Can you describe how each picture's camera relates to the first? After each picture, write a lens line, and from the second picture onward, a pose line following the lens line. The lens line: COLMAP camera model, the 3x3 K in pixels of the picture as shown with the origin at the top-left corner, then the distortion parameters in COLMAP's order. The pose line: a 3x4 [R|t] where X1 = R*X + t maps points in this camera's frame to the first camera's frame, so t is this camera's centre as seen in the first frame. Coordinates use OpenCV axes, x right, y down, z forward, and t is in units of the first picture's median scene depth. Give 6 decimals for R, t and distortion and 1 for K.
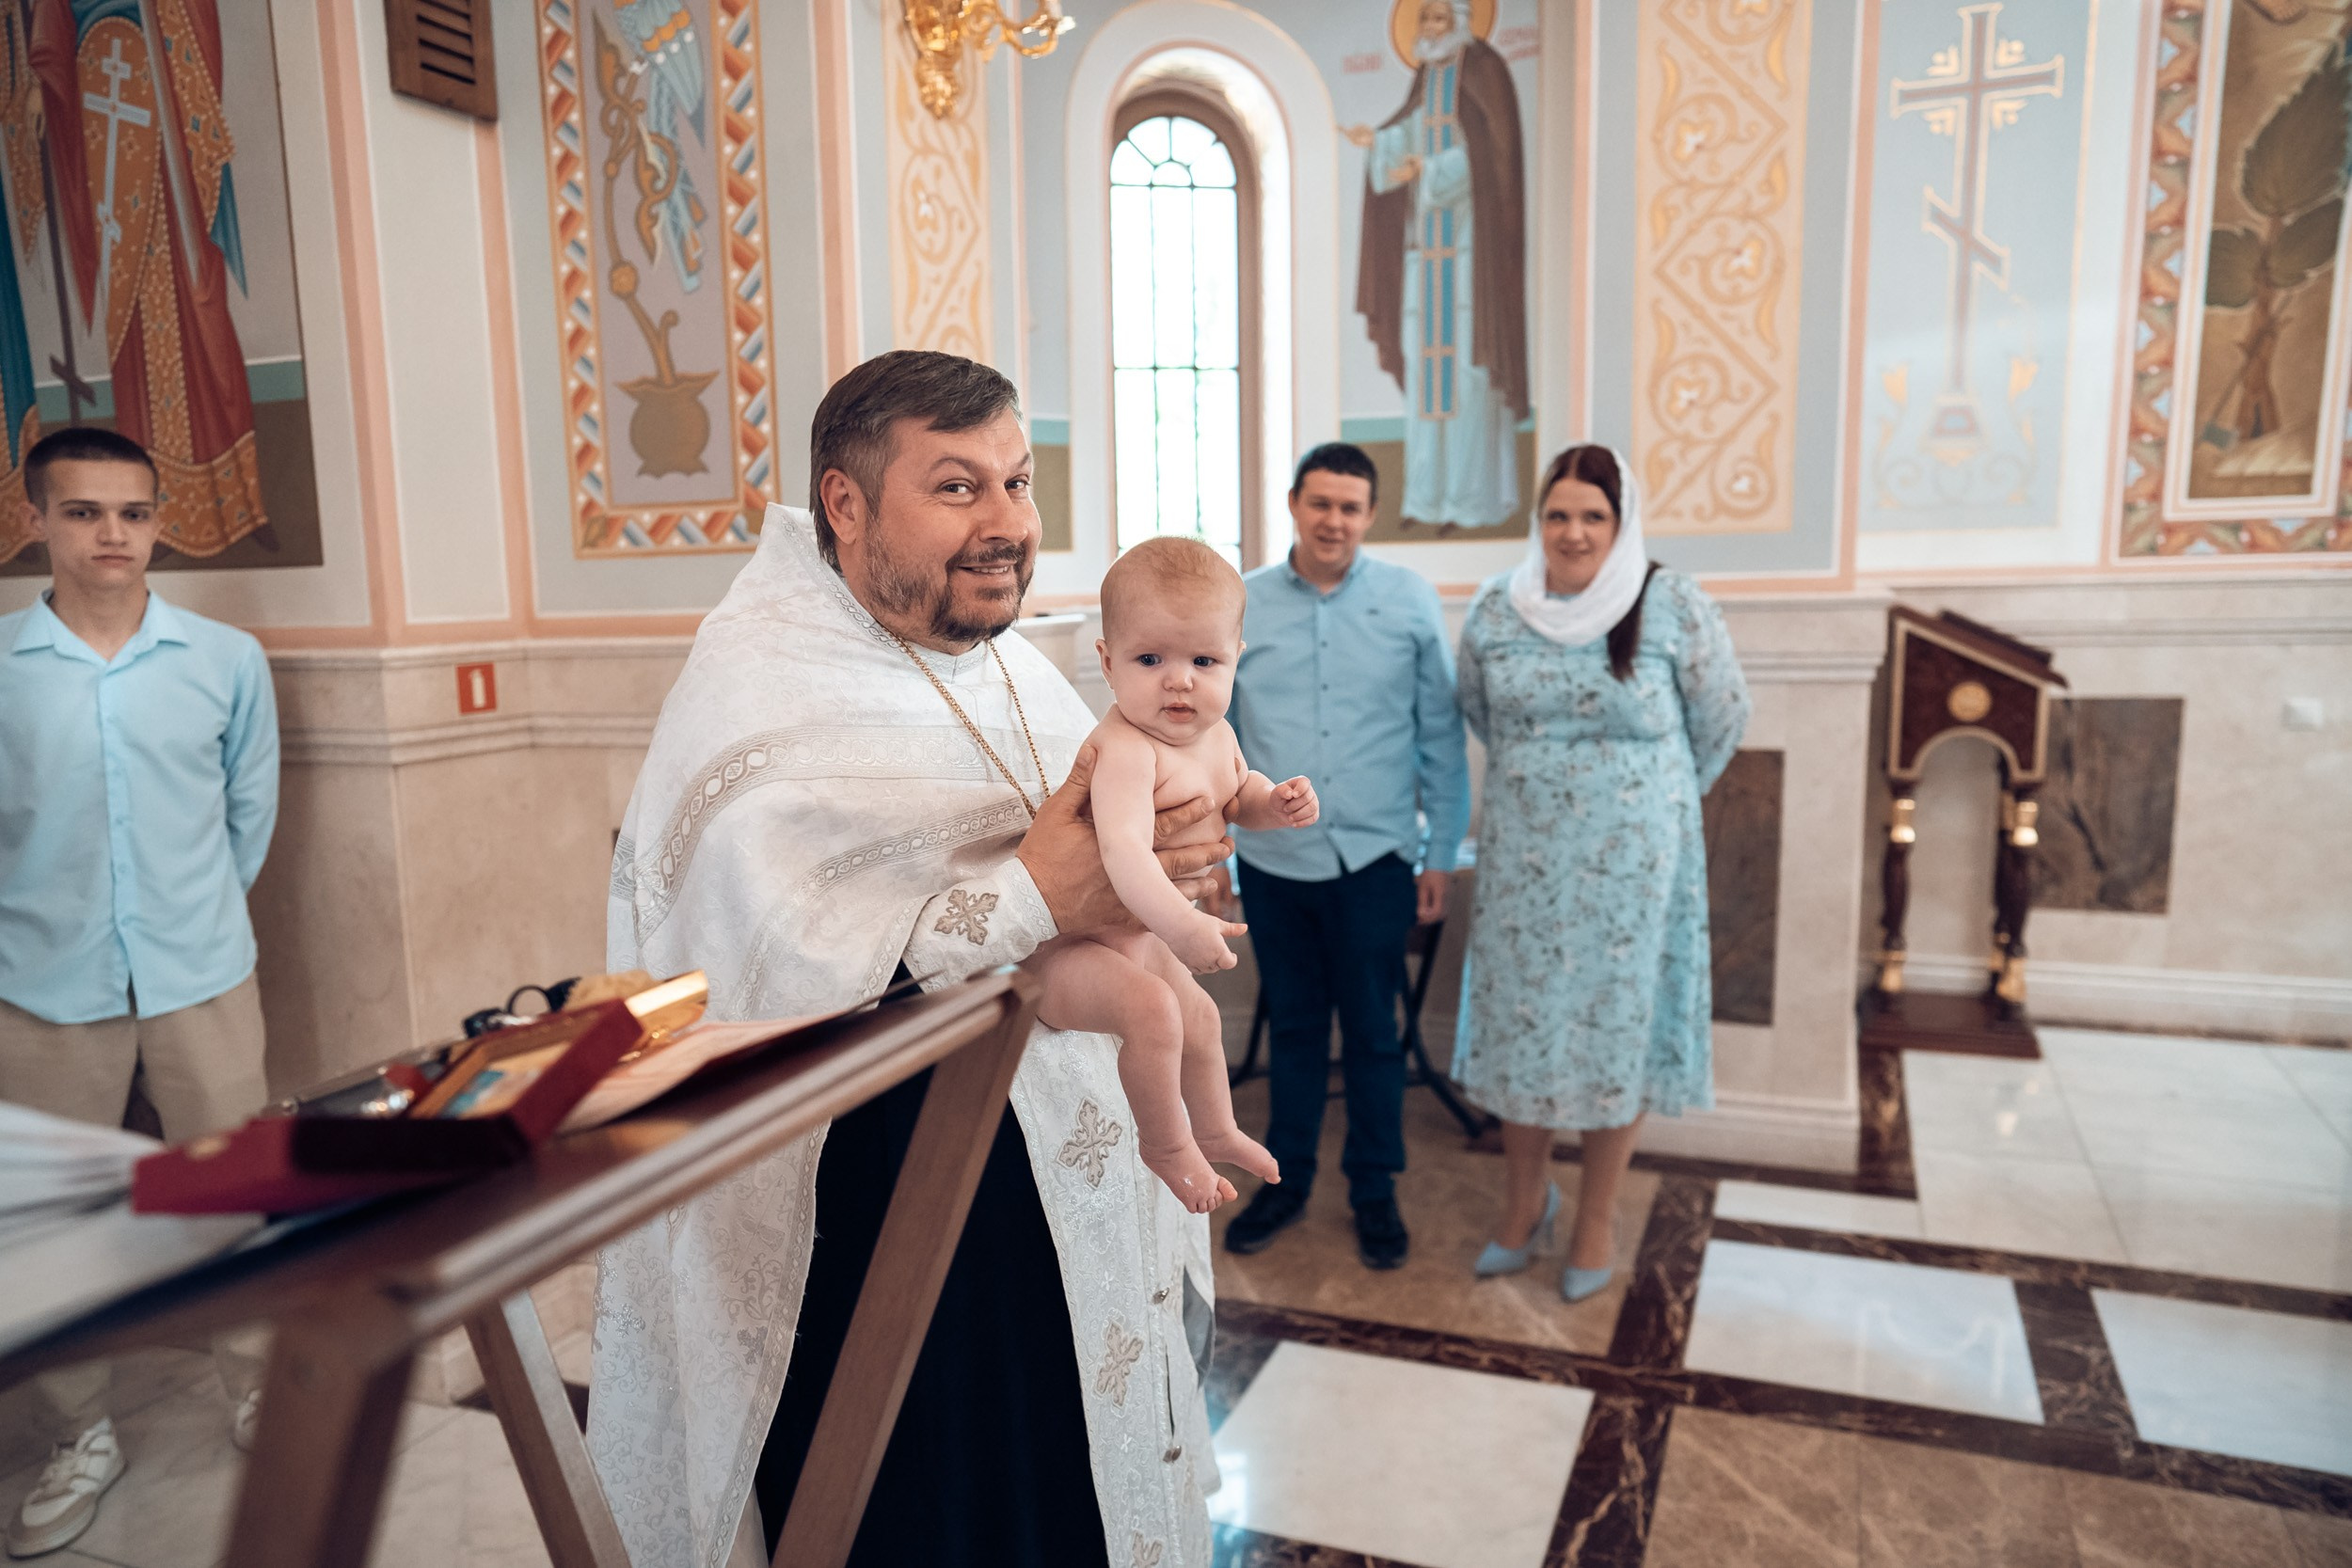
lens RADIAL K [[1570.7, 0, 1197.4], [0, 1570.7, 768.7], [0, 0, 1]] dist [-0.031522, 0.040134]
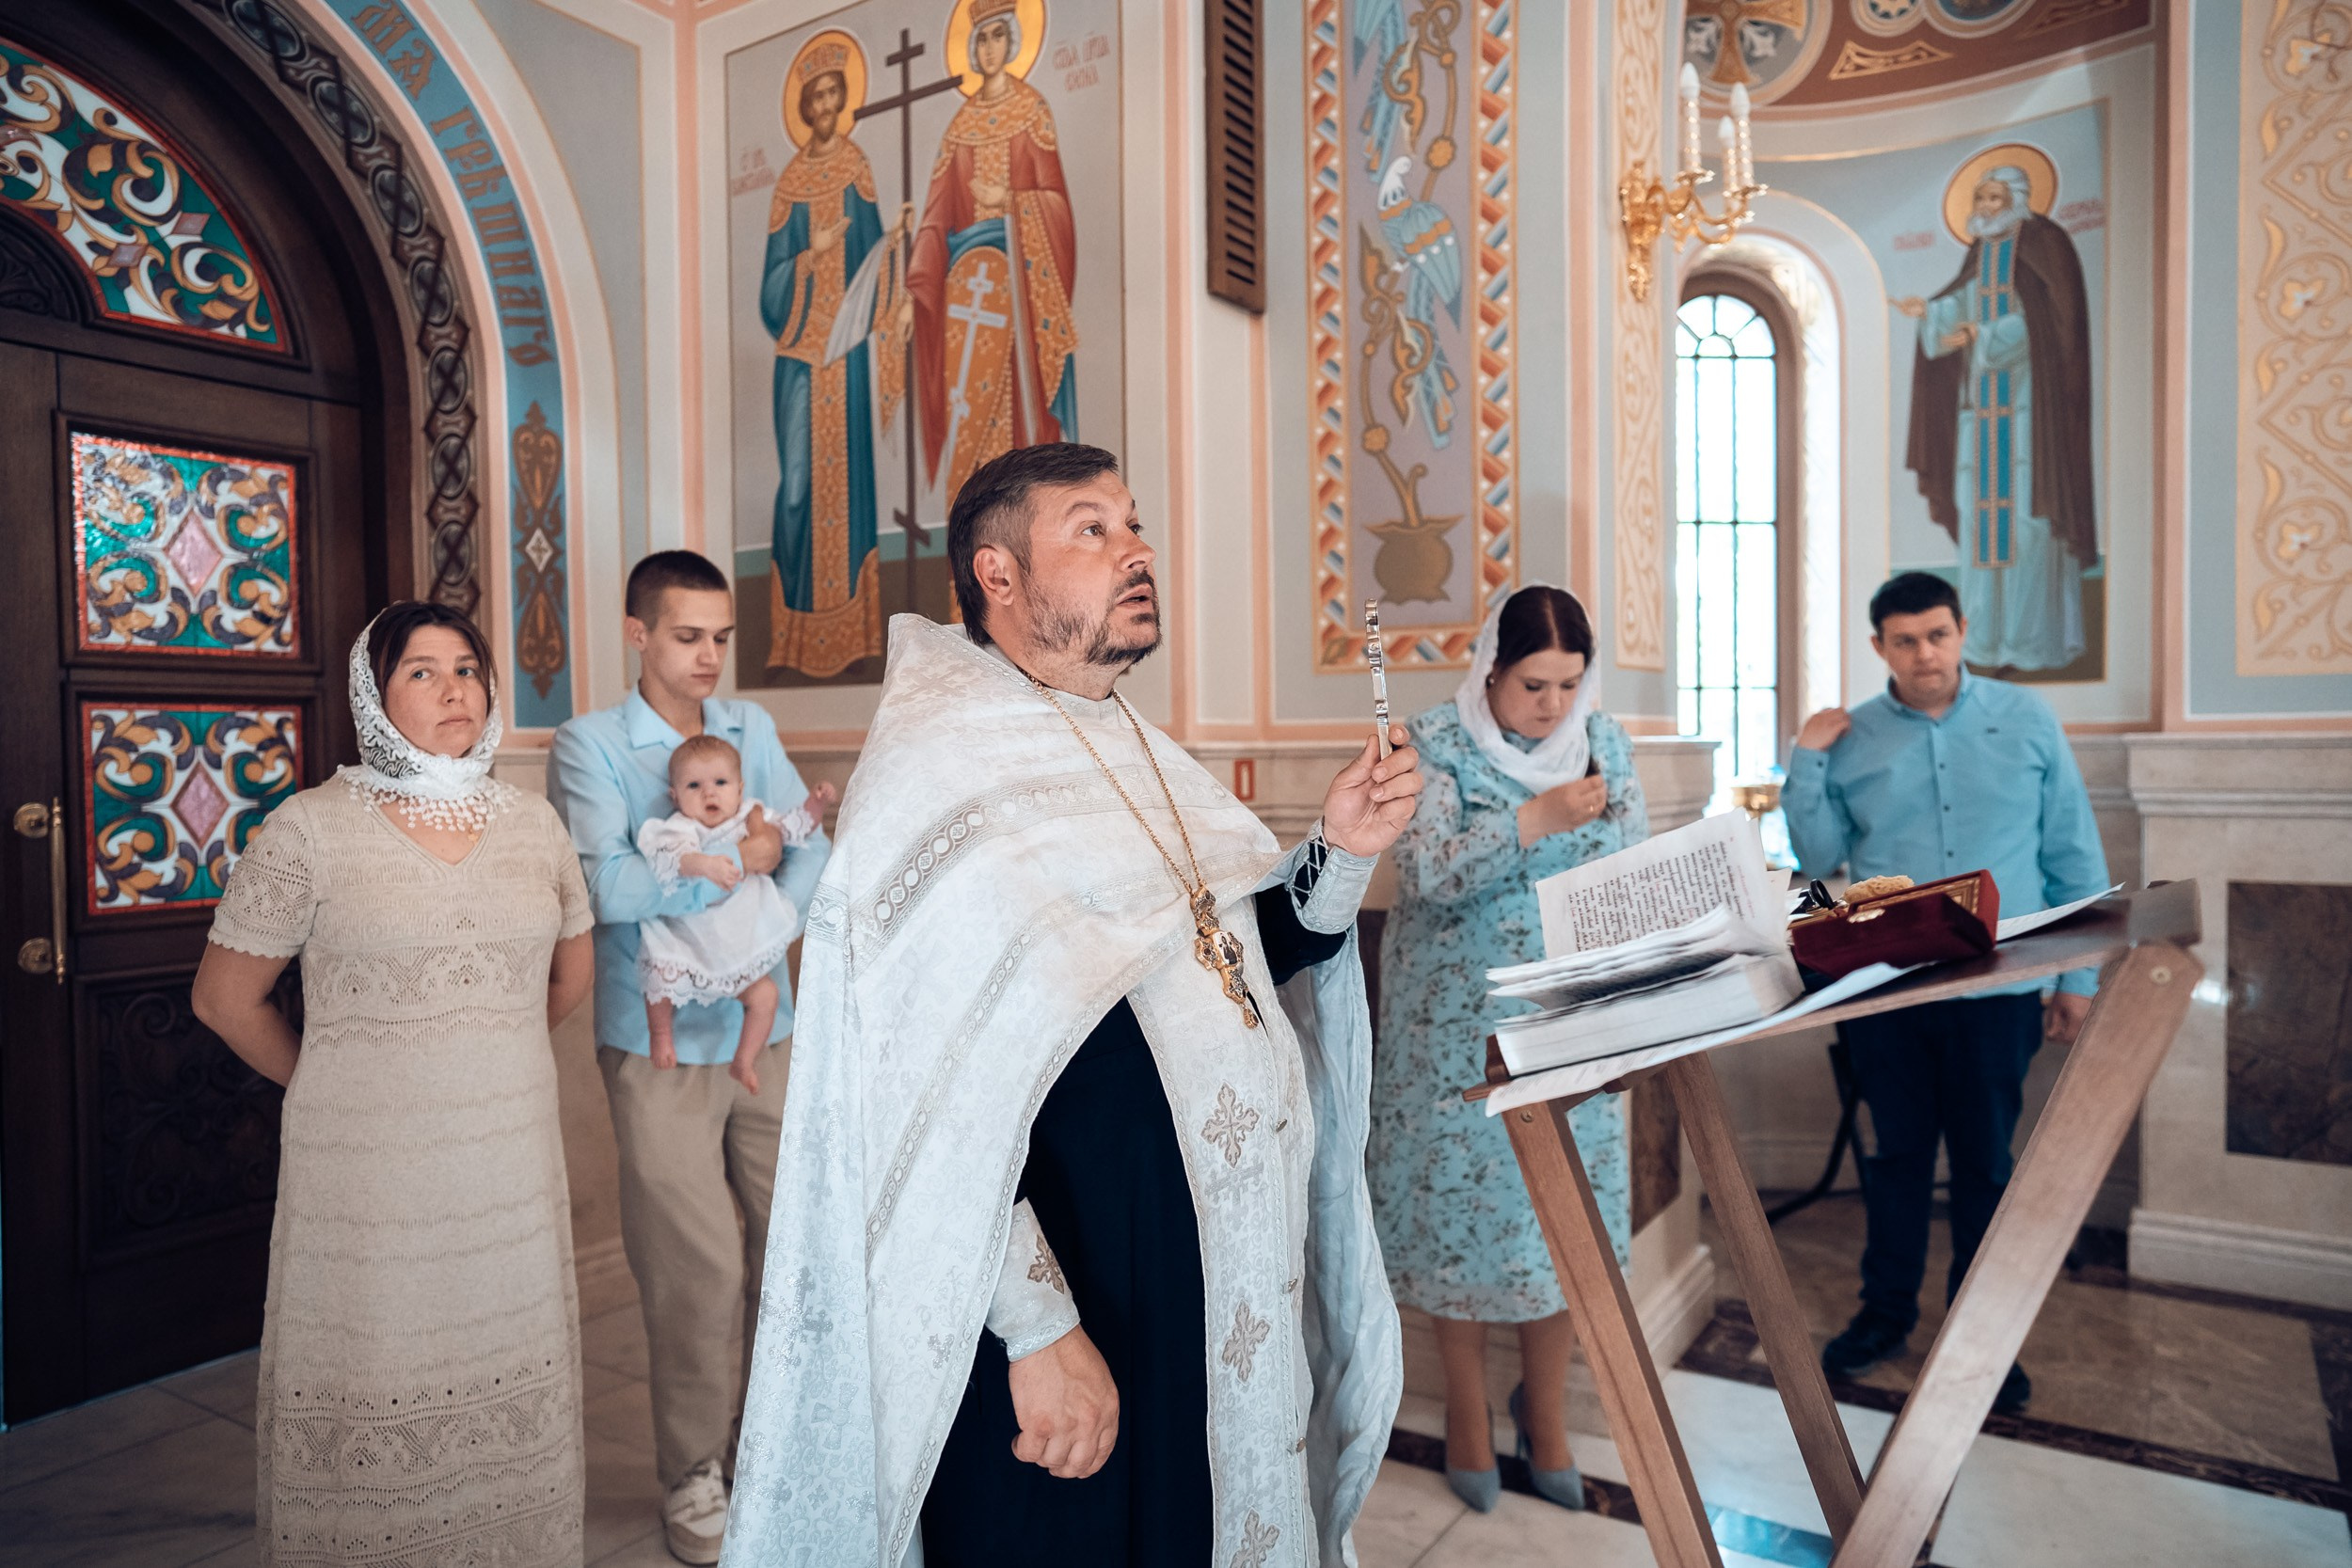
lens RADIAL K [[1570.7, 0, 1179.9], [0, 1570.7, 790.4], [0, 0, 1]] dist [-0.031522, 0.040134]
pose [[0.981561, 0.023739, -0.189671, -0.275921], [-0.041534, 0.995039, -0.090404, 0.065671], [0.186583, 0.096614, 0.977677, -0.165272]]
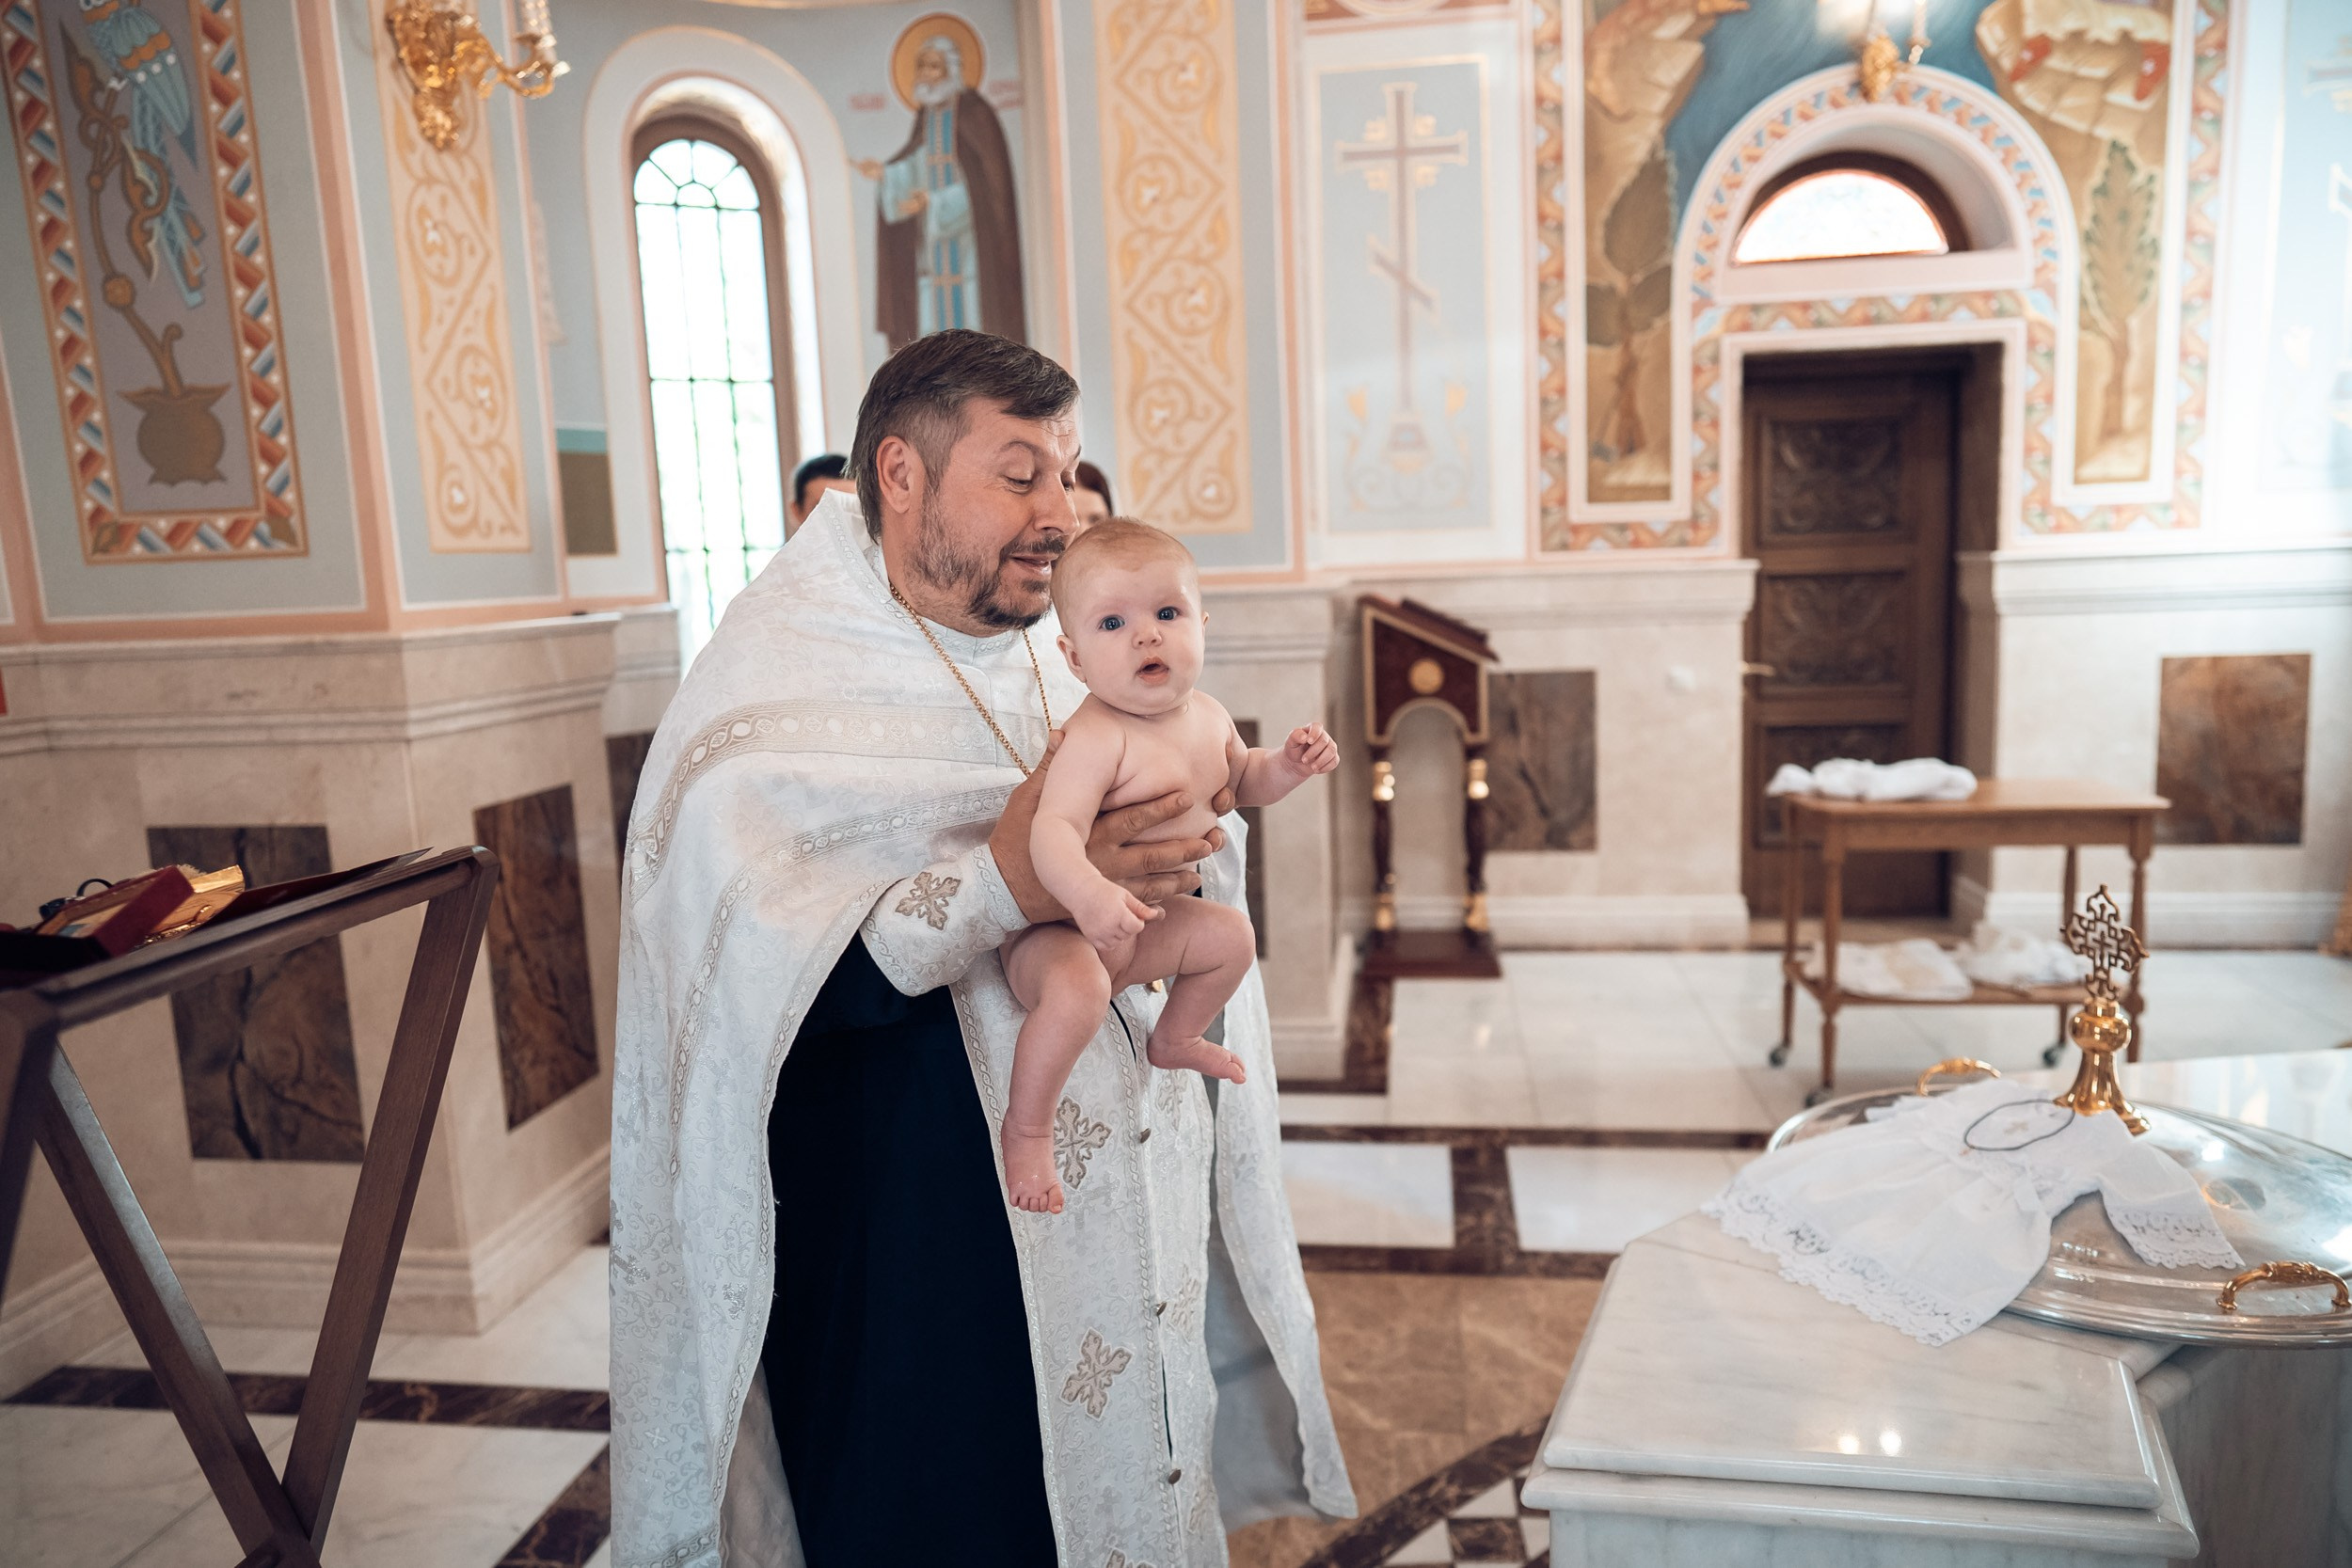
lens RADIAL K [[1570.7, 0, 1185.8], [0, 1570.7, 807.8], [0, 0, 1]] dist [-0.031522, 0.040134]
pose [[0.969191, -0.046139, 0.241950, 0.050507], [0.040888, 0.998807, 0.026681, 0.028372], [-0.242892, -0.015966, 0.969922, -0.174820]]
